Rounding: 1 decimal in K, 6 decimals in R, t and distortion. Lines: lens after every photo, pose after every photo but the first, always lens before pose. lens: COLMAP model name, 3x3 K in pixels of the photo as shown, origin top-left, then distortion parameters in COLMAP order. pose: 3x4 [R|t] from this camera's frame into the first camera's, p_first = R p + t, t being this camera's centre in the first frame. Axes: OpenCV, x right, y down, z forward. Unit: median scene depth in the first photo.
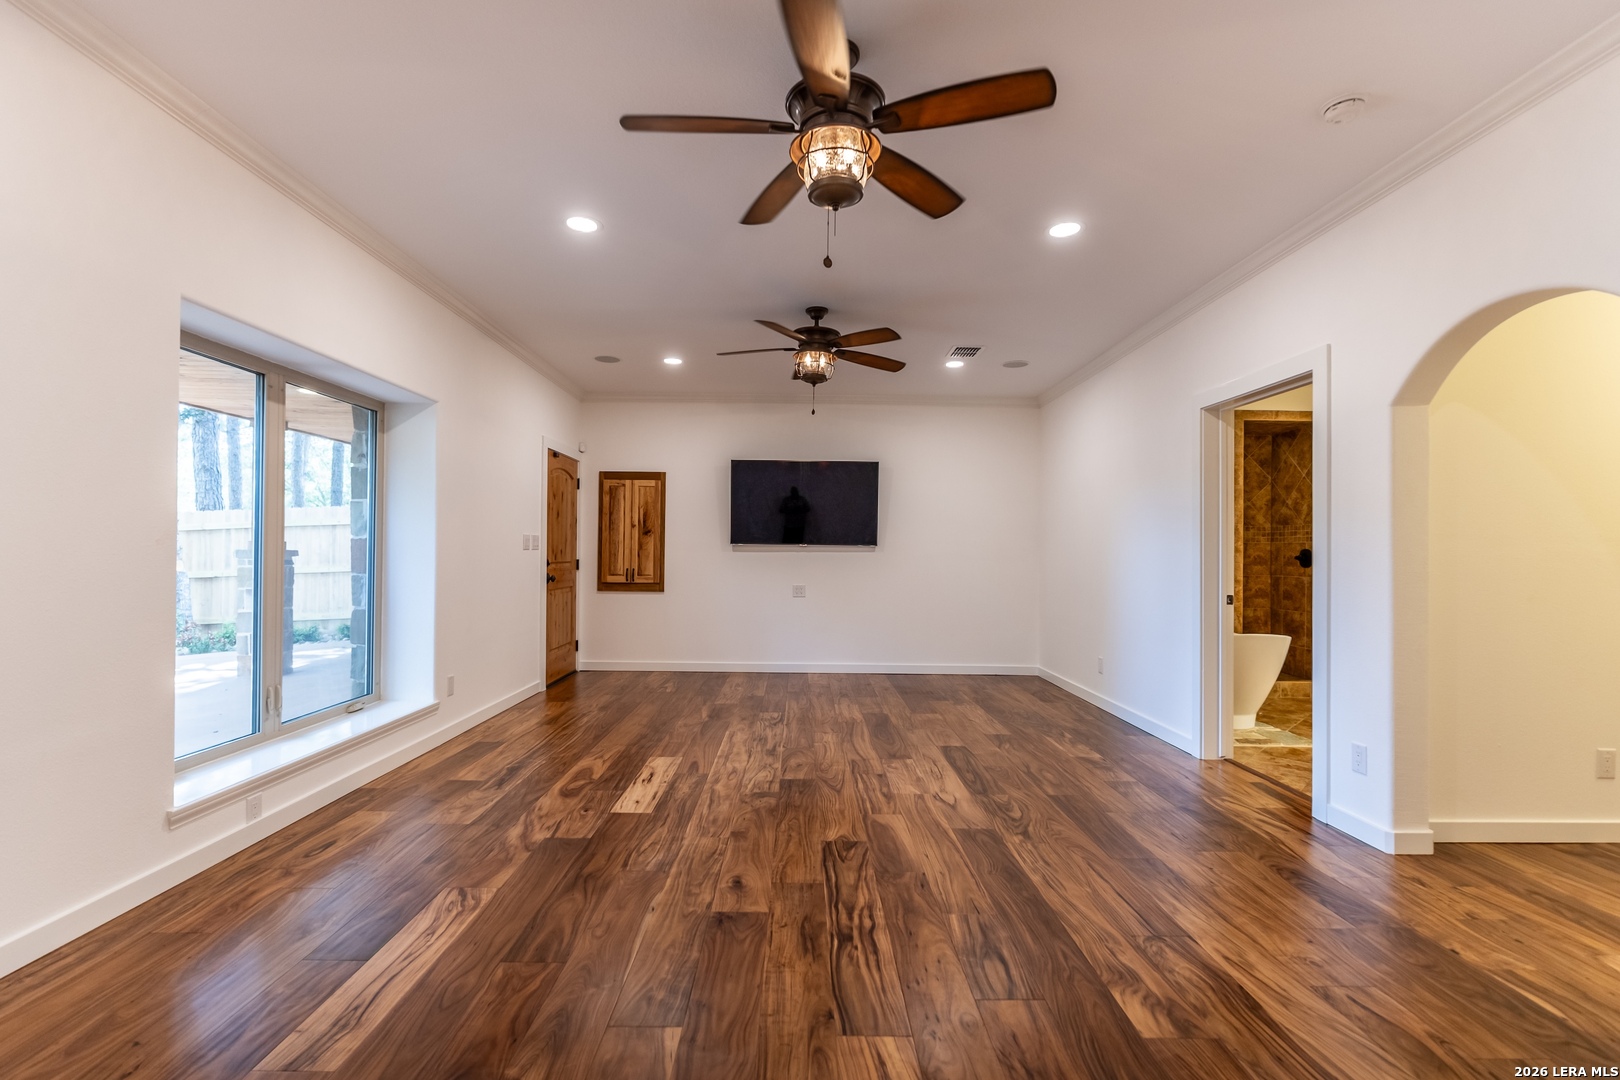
lens RADIAL K [[731.5, 0, 807.5], [0, 731.5, 548.0], [0, 0, 1]] dist [-0.002935, 0.000014]
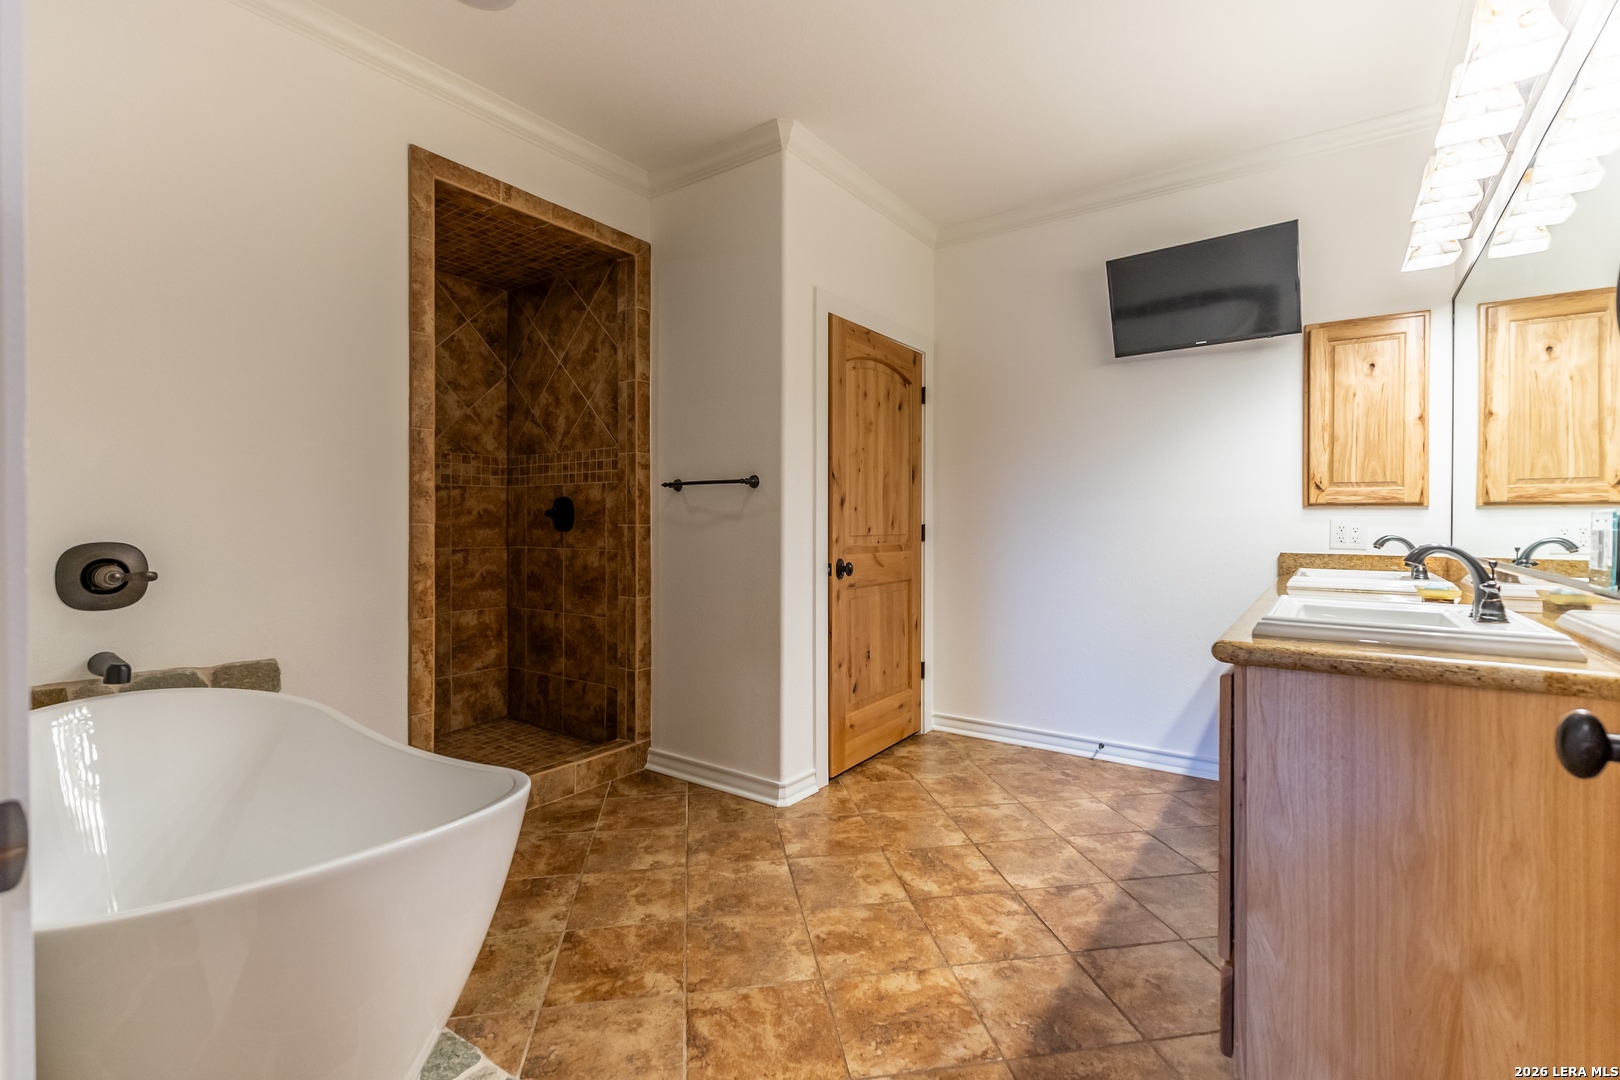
lens RADIAL K [[731.5, 0, 808.4], [0, 731.5, 532.0], [0, 0, 1]] dist [-0.002935, 0.000014]
pose [[0.597026, -0.018046, 0.802019, 0.335840], [-0.003301, 0.999683, 0.024951, 0.012557], [-0.802215, -0.017544, 0.596777, 0.501378]]
